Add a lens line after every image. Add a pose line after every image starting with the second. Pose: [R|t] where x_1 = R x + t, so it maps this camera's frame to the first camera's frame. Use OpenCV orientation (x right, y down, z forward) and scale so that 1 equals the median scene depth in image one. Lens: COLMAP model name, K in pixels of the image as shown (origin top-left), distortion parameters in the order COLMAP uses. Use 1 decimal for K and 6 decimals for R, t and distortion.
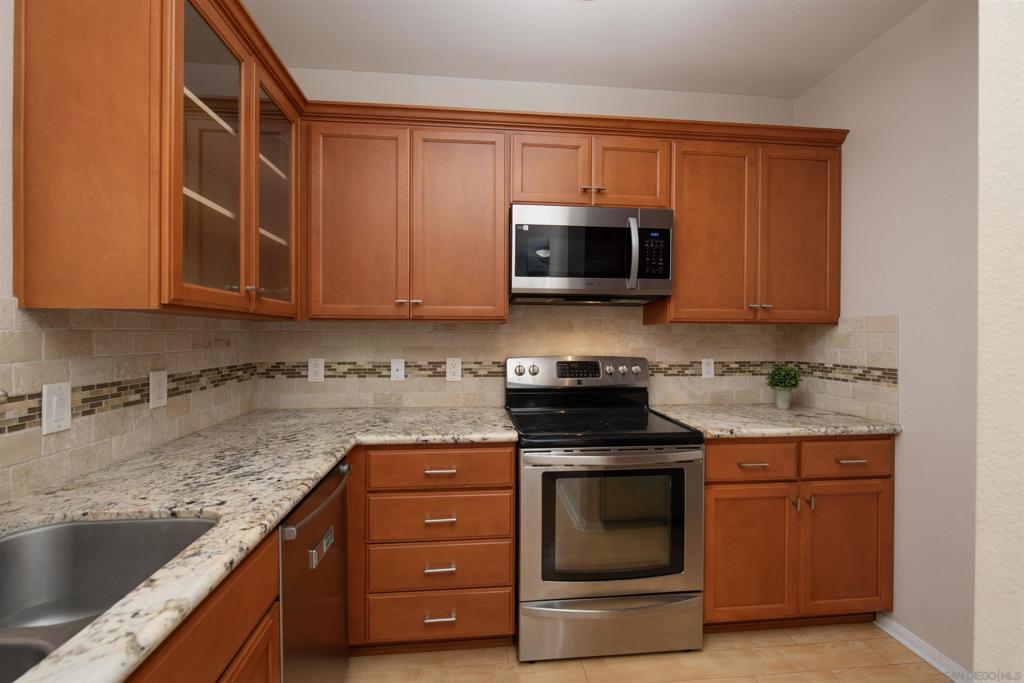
lens RADIAL K [[462.3, 0, 512.0], [0, 462.3, 341.5], [0, 0, 1]] dist [0.000688, -0.000068]
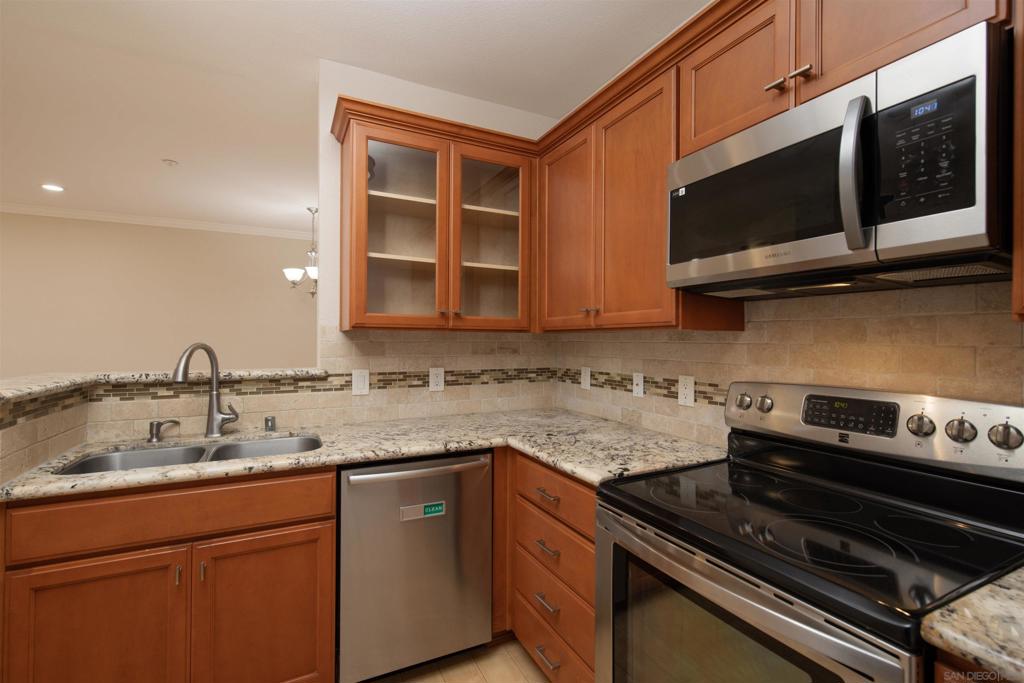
lens RADIAL K [[462.3, 0, 512.0], [0, 462.3, 341.5], [0, 0, 1]] dist [0.000688, -0.000068]
pose [[0.349036, 0.000080, -0.937109, 0.521079], [-0.018620, 0.999803, -0.006850, -0.012027], [0.936924, 0.019840, 0.348969, 0.469508]]
